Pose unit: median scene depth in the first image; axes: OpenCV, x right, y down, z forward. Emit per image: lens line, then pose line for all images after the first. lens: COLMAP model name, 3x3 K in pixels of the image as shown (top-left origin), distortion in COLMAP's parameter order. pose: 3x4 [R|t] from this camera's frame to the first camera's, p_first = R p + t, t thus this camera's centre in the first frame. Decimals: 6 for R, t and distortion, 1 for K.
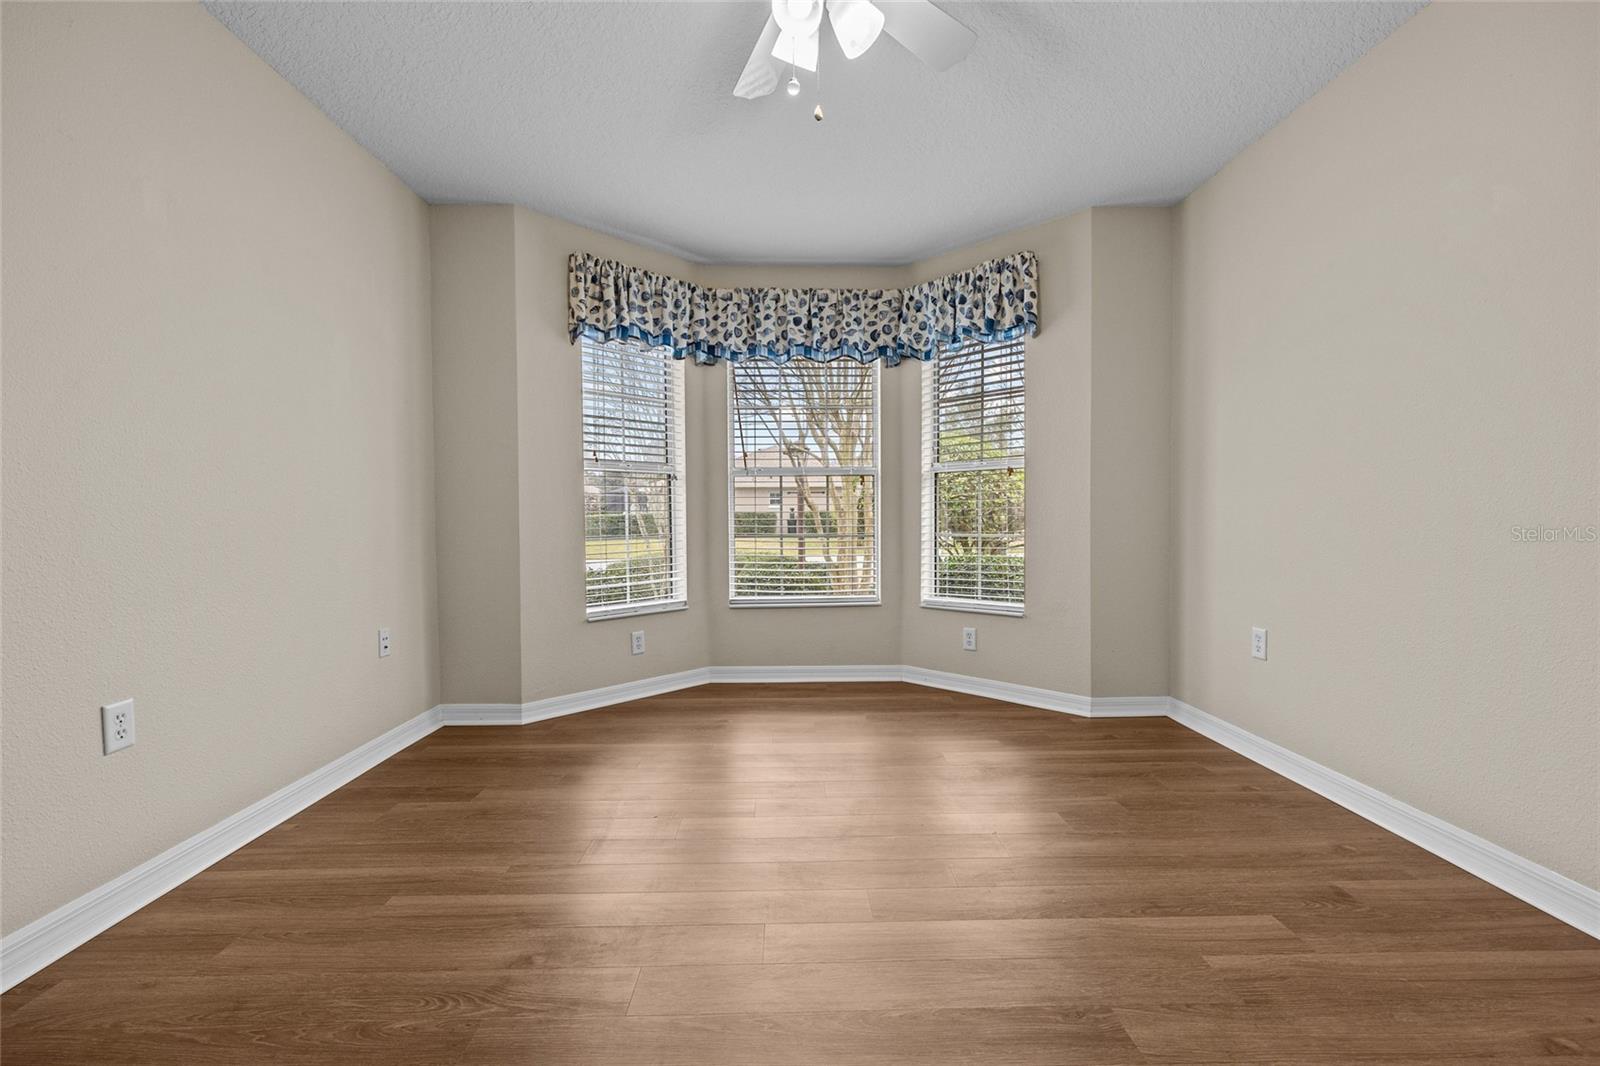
lens RADIAL K [[675.7, 0, 803.4], [0, 675.7, 530.8], [0, 0, 1]] dist [0.002679, 0.000363]
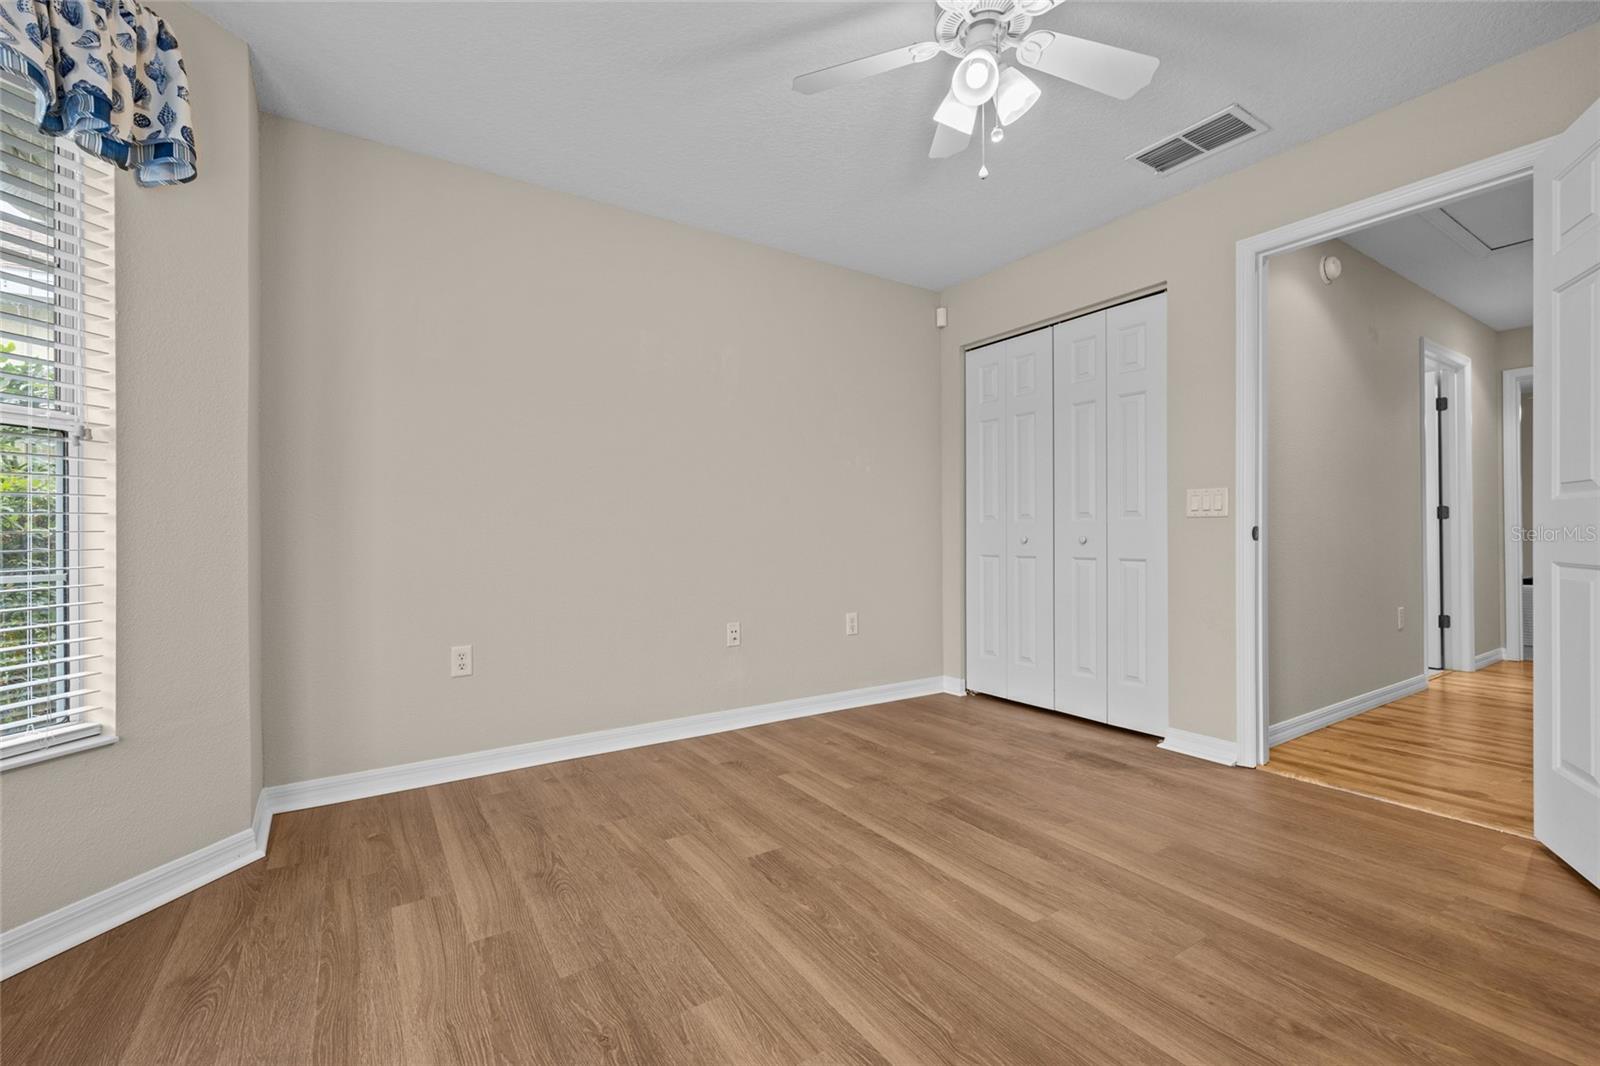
lens RADIAL K [[675.7, 0, 803.2], [0, 675.7, 535.2], [0, 0, 1]] dist [0.002679, 0.000363]
pose [[-0.530242, 0.009576, 0.847792, -0.675047], [0.022108, 0.999752, 0.002535, -0.018627], [-0.847558, 0.020087, -0.530322, 1.649278]]
